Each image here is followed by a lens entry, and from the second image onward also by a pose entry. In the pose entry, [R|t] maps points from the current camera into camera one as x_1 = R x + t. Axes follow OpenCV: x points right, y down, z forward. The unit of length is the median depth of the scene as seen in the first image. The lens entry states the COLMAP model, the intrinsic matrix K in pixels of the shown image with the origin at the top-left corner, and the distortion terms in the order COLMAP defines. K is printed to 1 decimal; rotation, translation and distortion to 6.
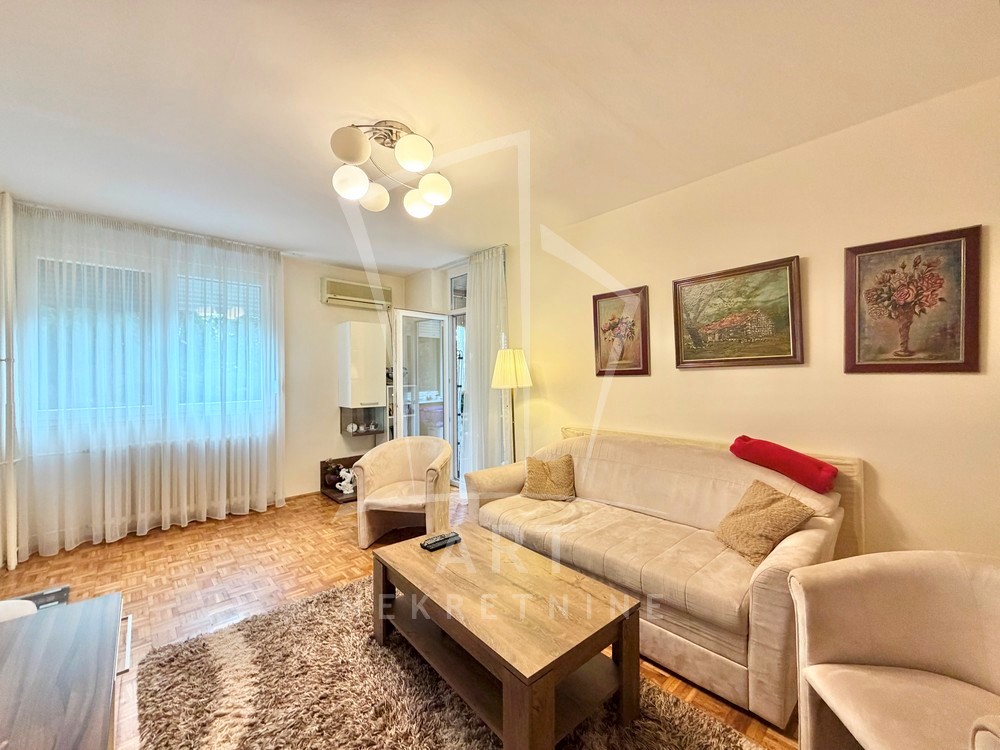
lens RADIAL K [[400.8, 0, 498.1], [0, 400.8, 375.9], [0, 0, 1]] dist [-0.002157, 0.000176]
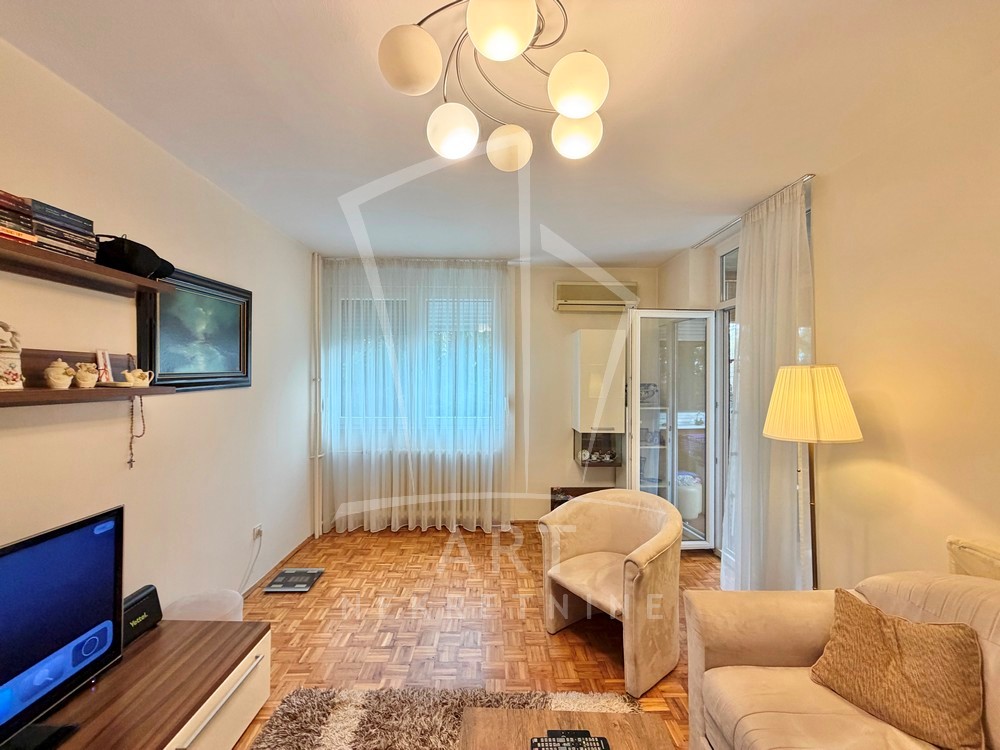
lens RADIAL K [[400.8, 0, 492.1], [0, 400.8, 379.0], [0, 0, 1]] dist [-0.002157, 0.000176]
pose [[0.745496, 0.013991, -0.666363, 0.078027], [-0.012659, 0.999897, 0.006832, -0.050160], [0.666390, 0.003342, 0.745596, 0.347663]]
